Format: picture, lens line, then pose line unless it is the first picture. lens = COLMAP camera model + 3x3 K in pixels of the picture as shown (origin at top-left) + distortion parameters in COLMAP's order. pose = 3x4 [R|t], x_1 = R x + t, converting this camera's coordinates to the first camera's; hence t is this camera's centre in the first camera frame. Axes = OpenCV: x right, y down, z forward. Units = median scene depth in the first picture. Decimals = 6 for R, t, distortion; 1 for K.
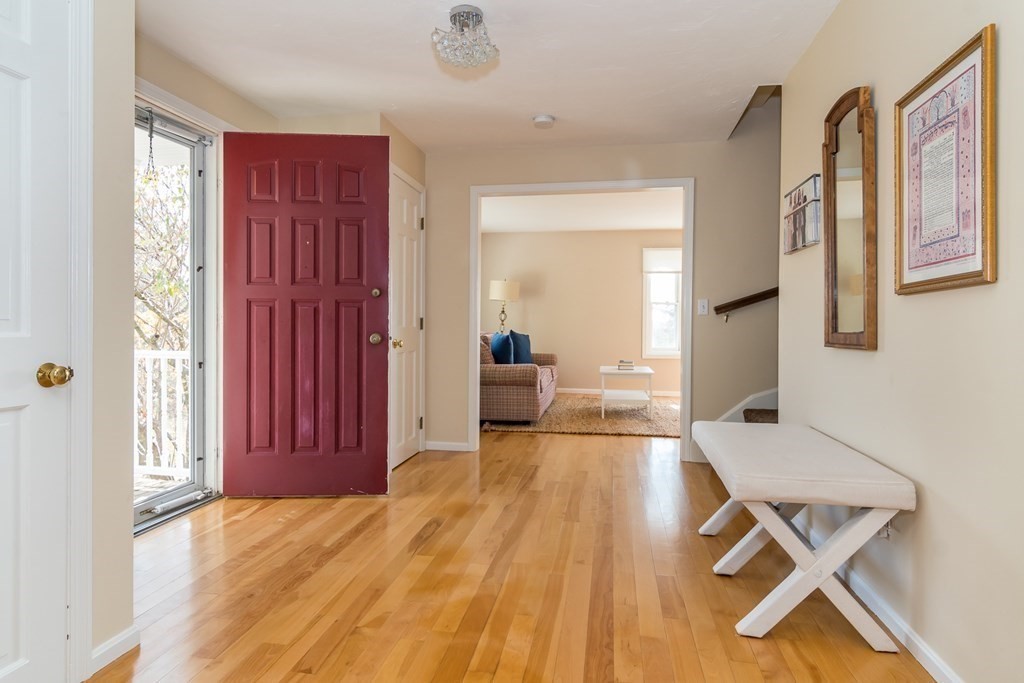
lens RADIAL K [[560.4, 0, 514.1], [0, 560.4, 335.2], [0, 0, 1]] dist [-0.016769, -0.000086]
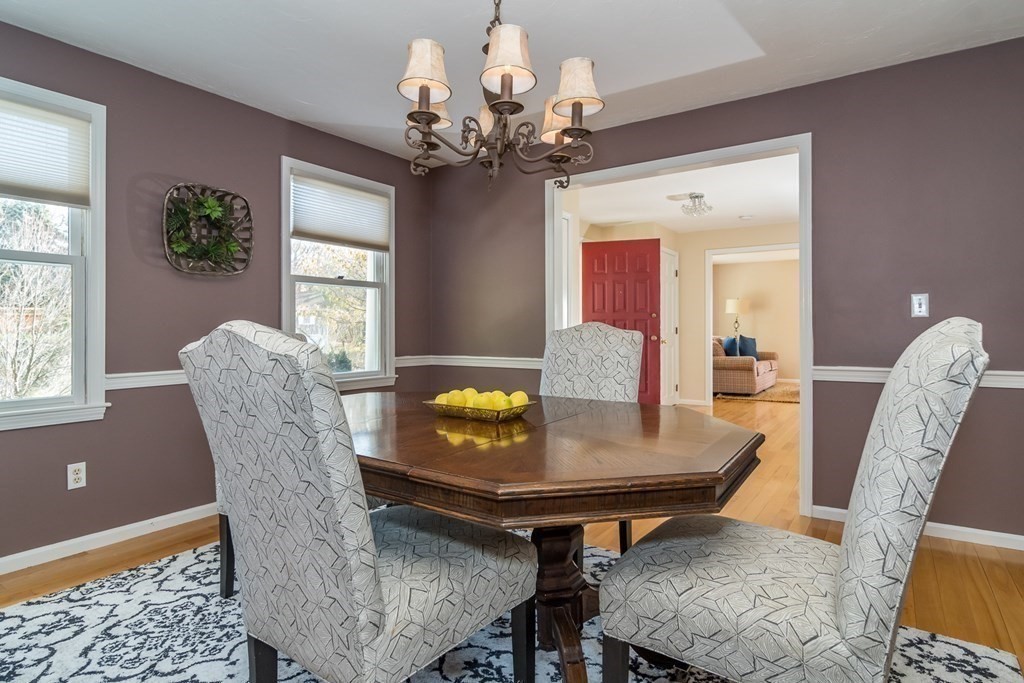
lens RADIAL K [[560.4, 0, 514.5], [0, 560.4, 336.6], [0, 0, 1]] dist [-0.016769, -0.000086]
pose [[0.905032, -0.005992, -0.425300, 0.160795], [0.001083, 0.999930, -0.011781, 0.023932], [0.425341, 0.010202, 0.904976, -1.073584]]
